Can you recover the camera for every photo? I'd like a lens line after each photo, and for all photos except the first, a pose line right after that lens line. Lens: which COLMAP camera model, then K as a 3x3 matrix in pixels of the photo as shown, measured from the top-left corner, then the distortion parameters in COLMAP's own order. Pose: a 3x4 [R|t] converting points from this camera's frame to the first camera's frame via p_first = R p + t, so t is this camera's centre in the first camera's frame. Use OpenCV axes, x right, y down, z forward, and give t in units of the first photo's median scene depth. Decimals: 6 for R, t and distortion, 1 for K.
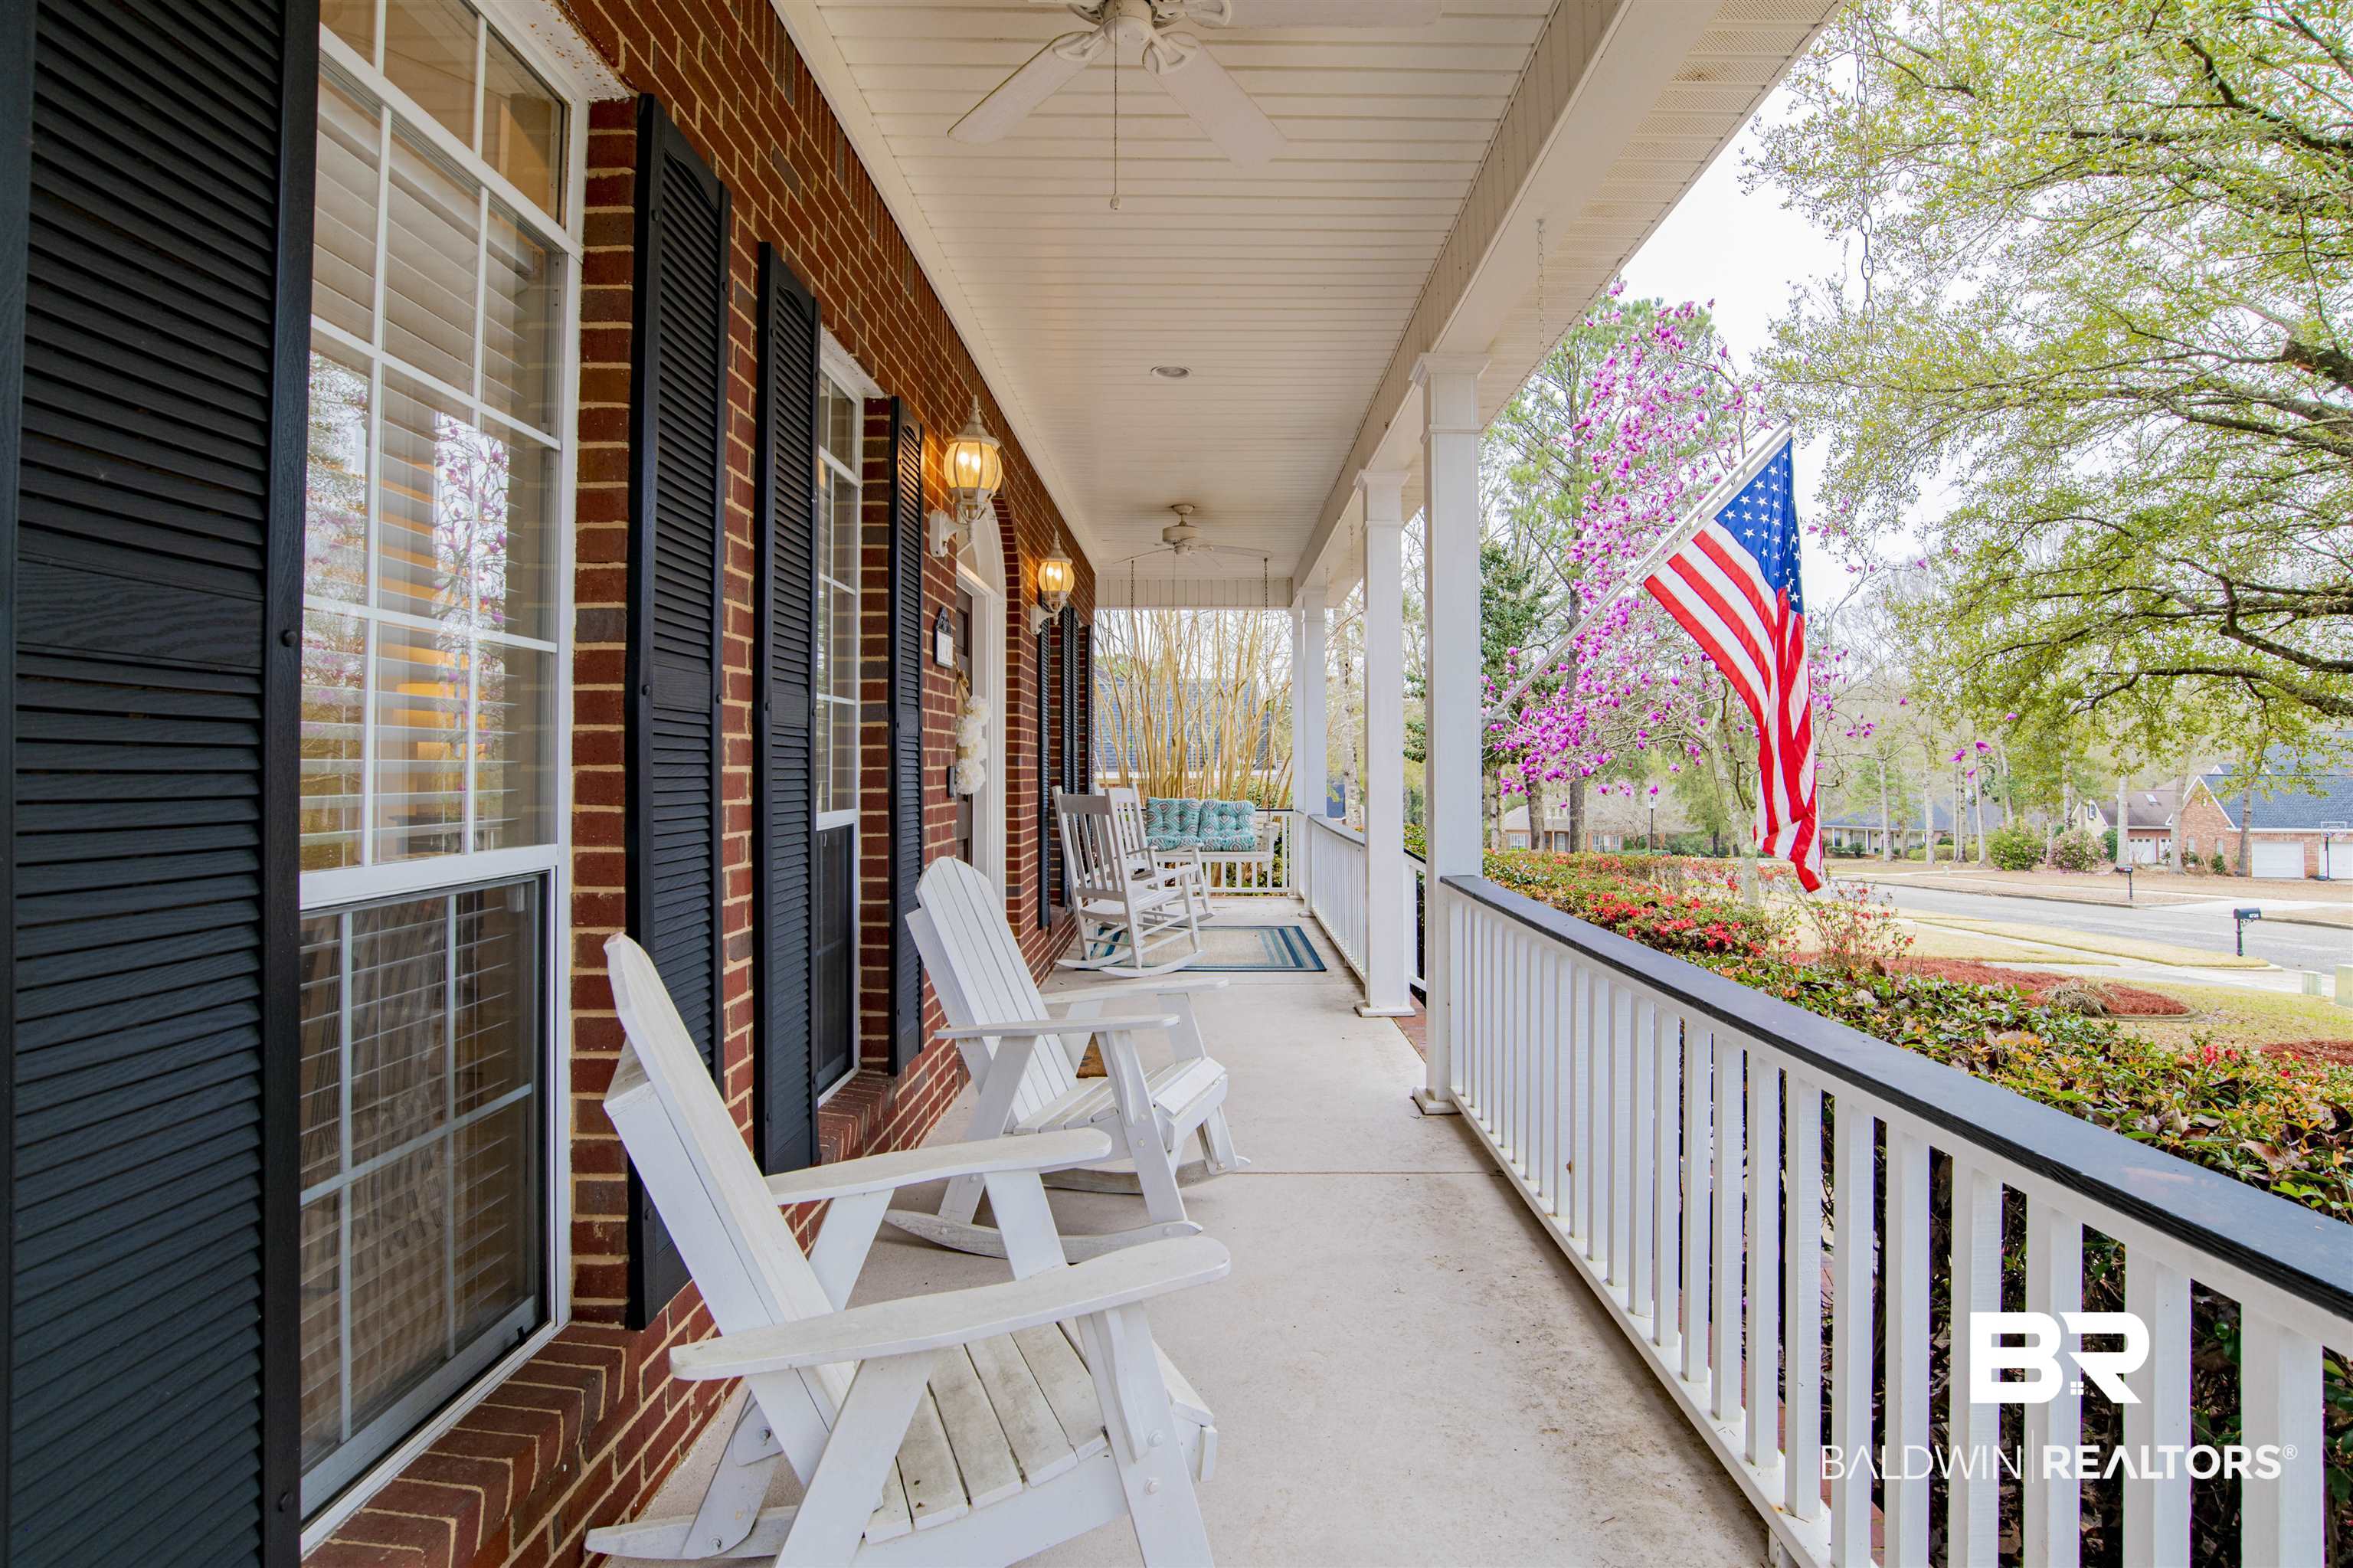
lens RADIAL K [[1200.2, 0, 1190.7], [0, 1200.2, 773.4], [0, 0, 1]] dist [-0.052014, 0.001068]
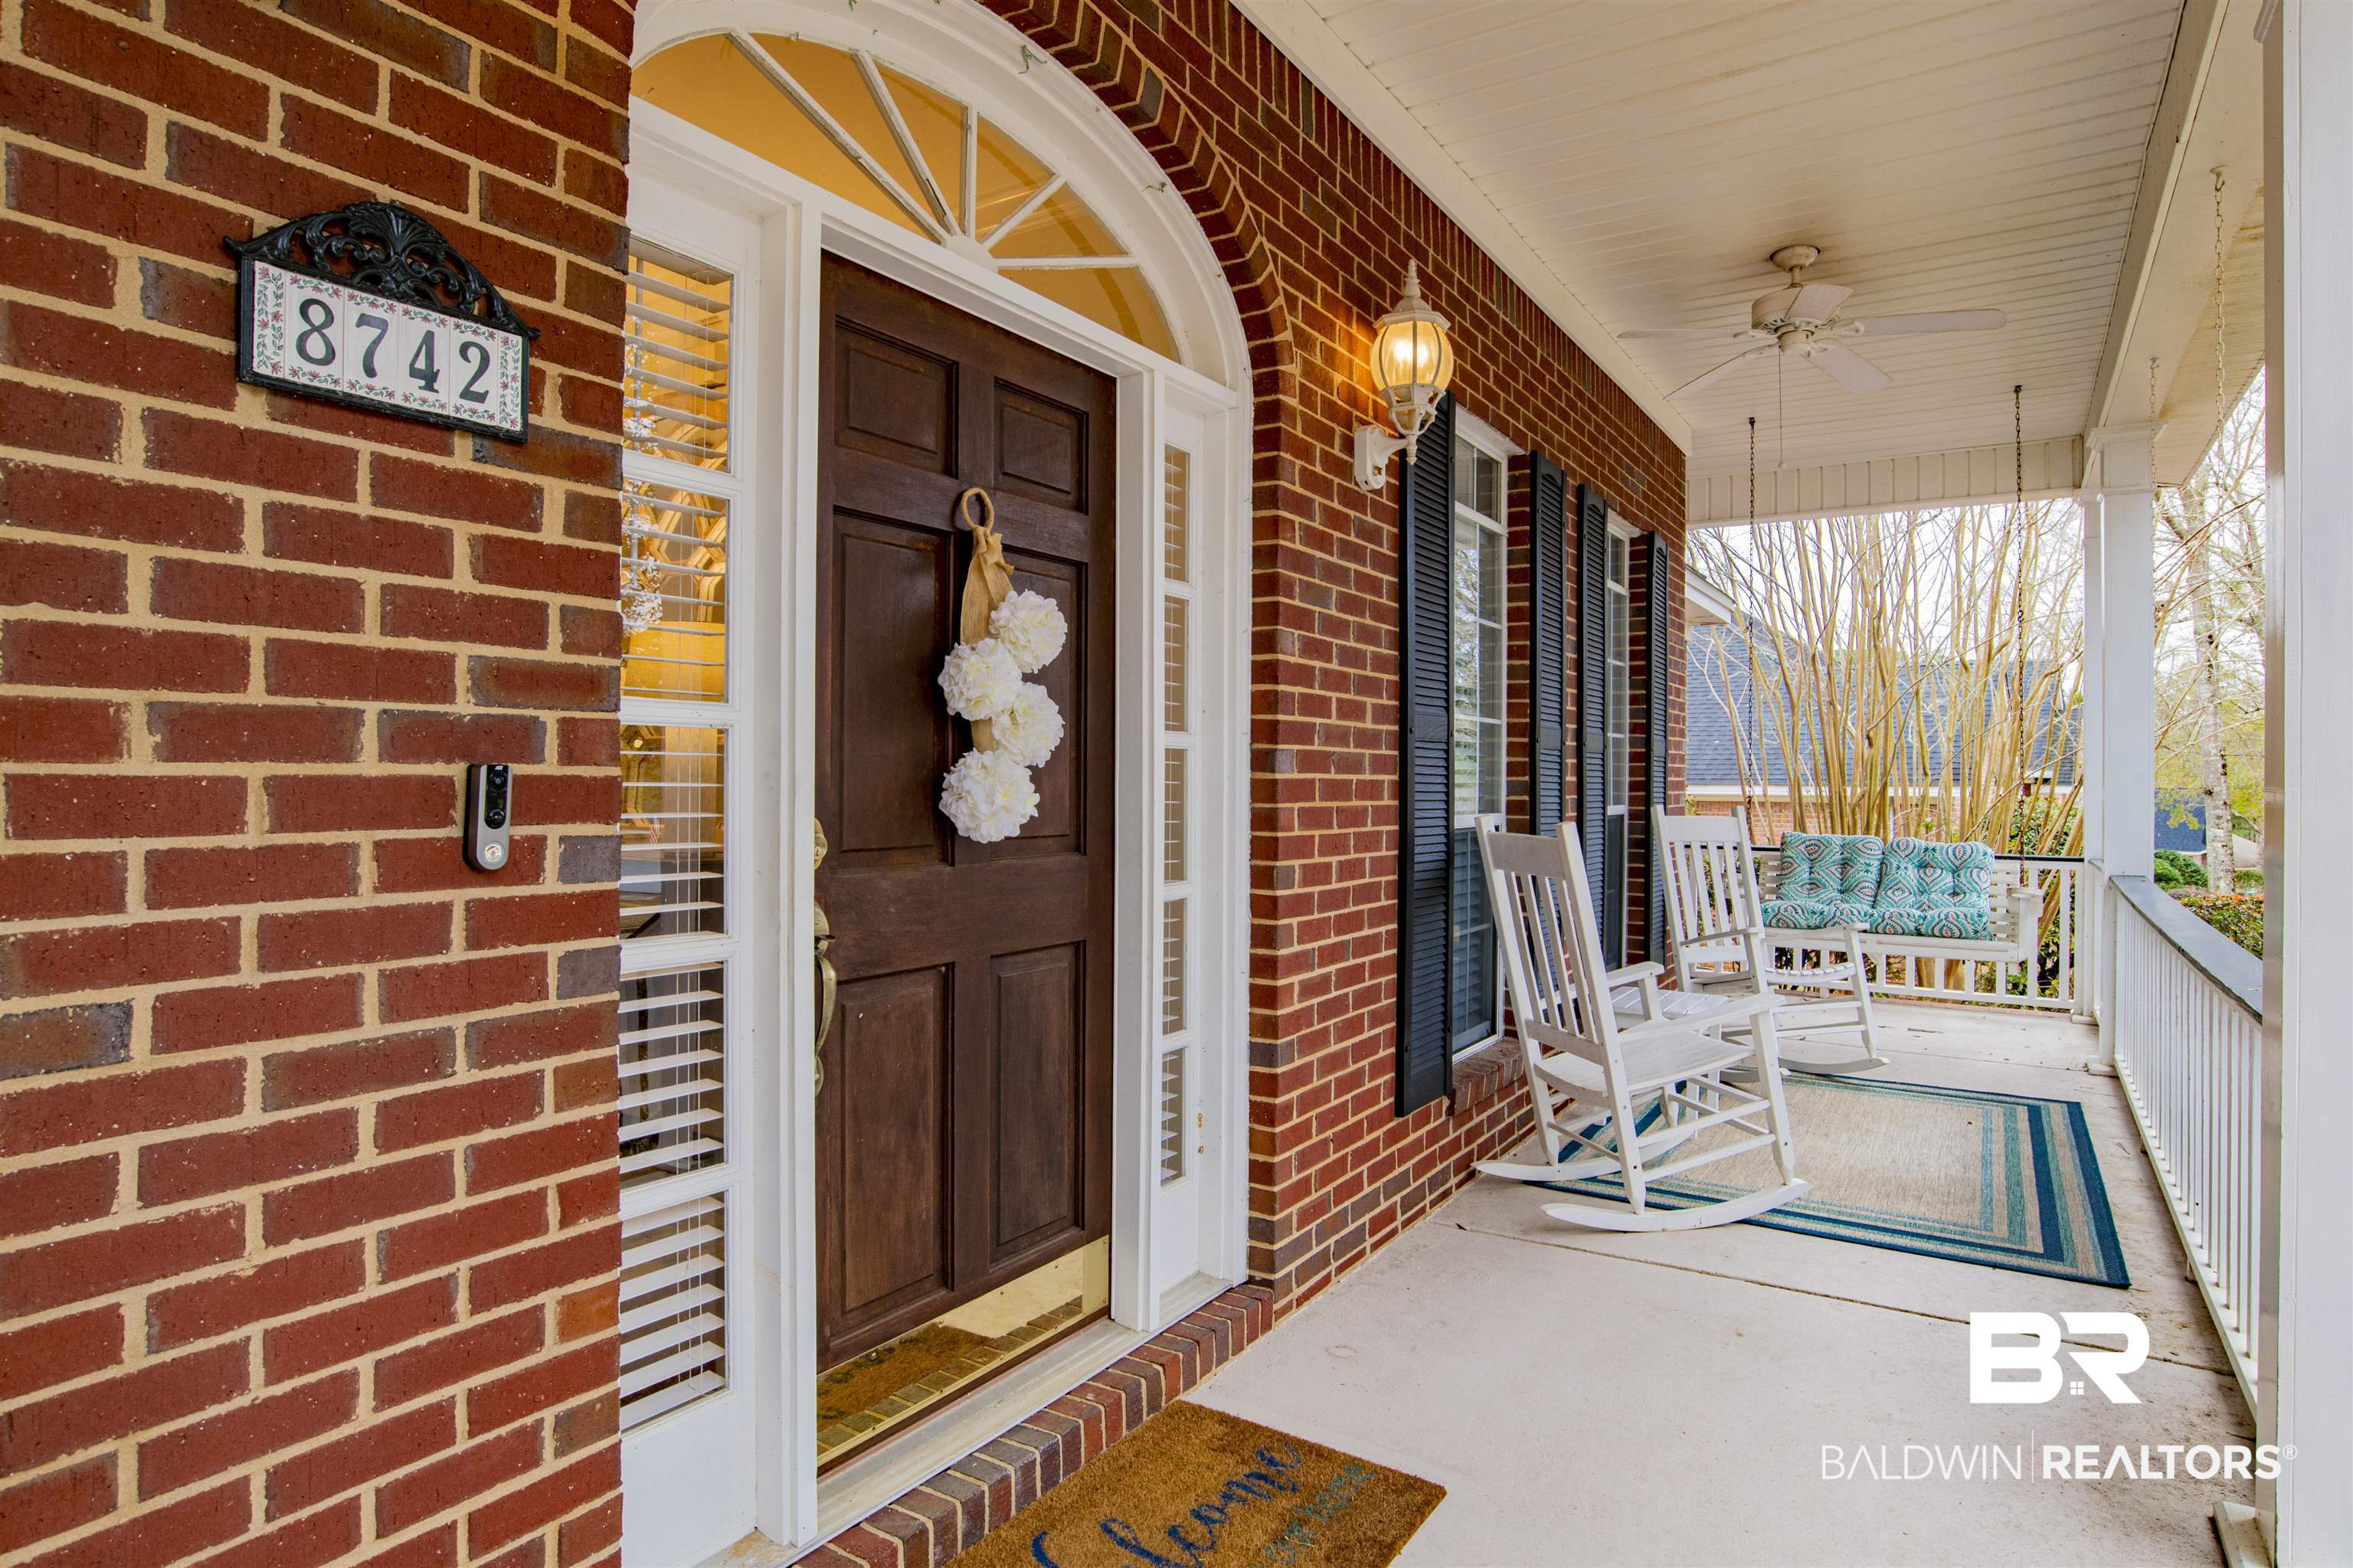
lens RADIAL K [[1326.6, 0, 1184.9], [0, 1326.6, 779.7], [0, 0, 1]] dist [-0.060356, 0.025809]
pose [[0.856674, 0.010411, -0.515752, 0.044675], [-0.011890, 0.999929, 0.000435, -0.001841], [0.515720, 0.005760, 0.856738, 0.319661]]
